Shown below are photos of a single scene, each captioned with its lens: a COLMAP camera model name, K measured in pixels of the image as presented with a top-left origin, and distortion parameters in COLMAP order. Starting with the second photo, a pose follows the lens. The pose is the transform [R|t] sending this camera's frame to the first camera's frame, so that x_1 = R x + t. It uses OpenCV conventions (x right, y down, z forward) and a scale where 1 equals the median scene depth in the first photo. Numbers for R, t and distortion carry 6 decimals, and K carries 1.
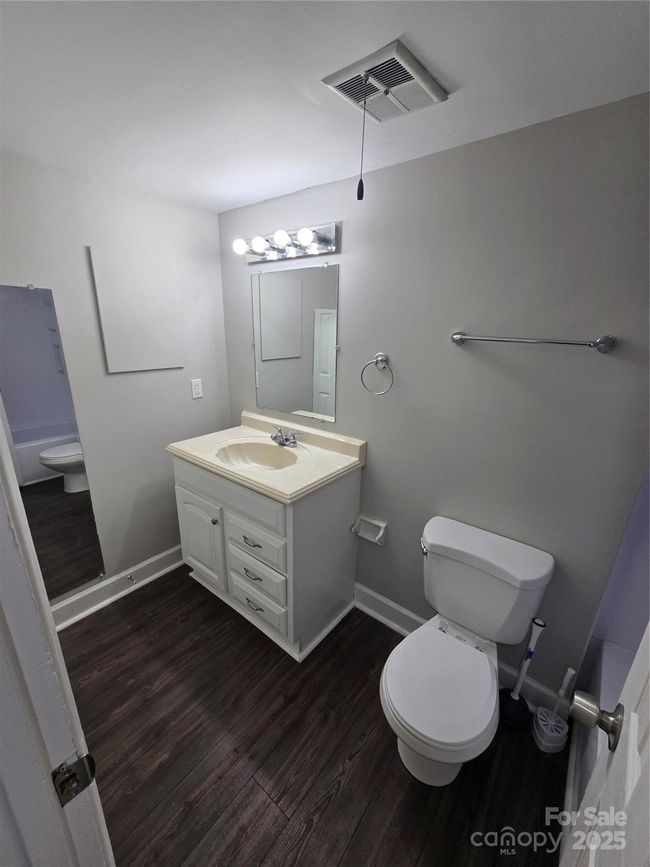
lens RADIAL K [[357.0, 0, 321.7], [0, 357.0, 435.2], [0, 0, 1]] dist [-0.001569, 0.000675]
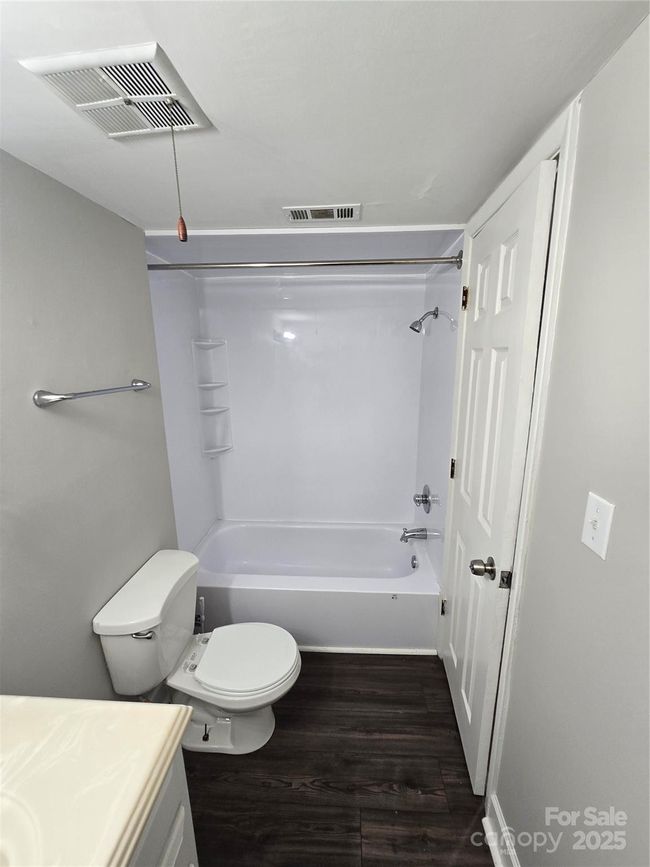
lens RADIAL K [[357.0, 0, 321.7], [0, 357.0, 435.2], [0, 0, 1]] dist [-0.001569, 0.000675]
pose [[-0.574113, -0.201843, 0.793507, -0.600394], [0.253802, 0.877531, 0.406846, -0.386454], [-0.778446, 0.434969, -0.452574, 0.974201]]
